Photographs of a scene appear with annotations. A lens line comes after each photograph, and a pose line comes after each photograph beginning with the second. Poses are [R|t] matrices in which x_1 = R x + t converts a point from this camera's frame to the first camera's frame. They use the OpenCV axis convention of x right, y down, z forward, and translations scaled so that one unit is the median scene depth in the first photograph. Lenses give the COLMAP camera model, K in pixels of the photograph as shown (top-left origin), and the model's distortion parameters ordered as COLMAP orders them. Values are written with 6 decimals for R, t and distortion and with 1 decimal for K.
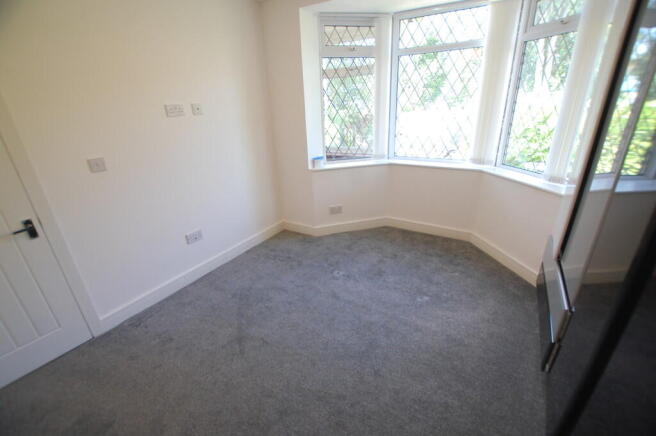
lens RADIAL K [[288.3, 0, 330.2], [0, 288.3, 225.1], [0, 0, 1]] dist [-0.025511, -0.000121]
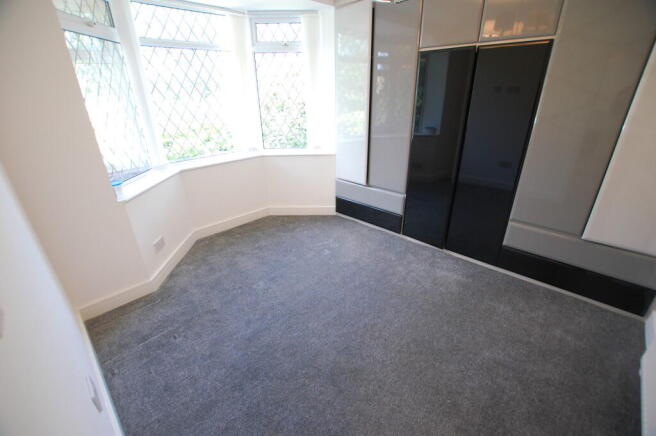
lens RADIAL K [[288.3, 0, 330.2], [0, 288.3, 225.1], [0, 0, 1]] dist [-0.025511, -0.000121]
pose [[0.232059, -0.381061, 0.894953, -0.572109], [0.386208, 0.880534, 0.274779, -0.143691], [-0.892744, 0.281873, 0.351505, 0.362069]]
